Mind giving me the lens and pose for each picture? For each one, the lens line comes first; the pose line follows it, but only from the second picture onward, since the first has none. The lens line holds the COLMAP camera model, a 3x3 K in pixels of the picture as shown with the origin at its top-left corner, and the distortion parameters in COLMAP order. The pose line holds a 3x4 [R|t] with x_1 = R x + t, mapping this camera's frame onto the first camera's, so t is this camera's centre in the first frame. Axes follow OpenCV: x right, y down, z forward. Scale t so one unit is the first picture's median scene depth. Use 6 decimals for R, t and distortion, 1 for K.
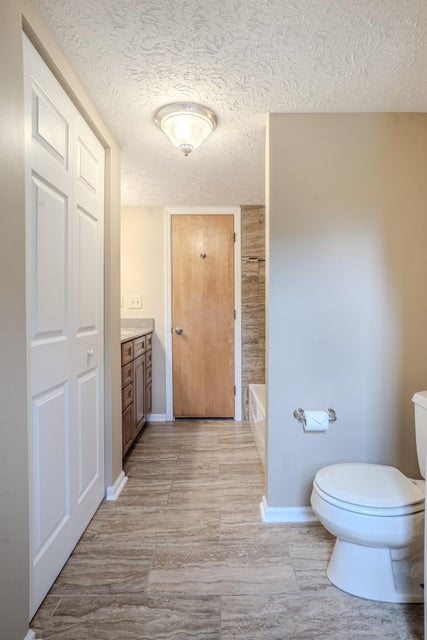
lens RADIAL K [[351.3, 0, 215.5], [0, 351.3, 316.8], [0, 0, 1]] dist [0.015001, 0.002588]
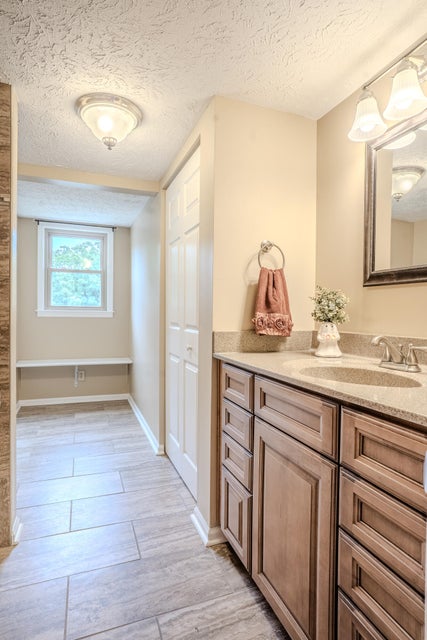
lens RADIAL K [[351.3, 0, 211.1], [0, 351.3, 322.1], [0, 0, 1]] dist [0.015001, 0.002588]
pose [[-0.934171, 0.008246, -0.356731, -0.006712], [-0.007696, 0.999035, 0.043247, -0.027398], [0.356743, 0.043145, -0.933206, 1.799235]]
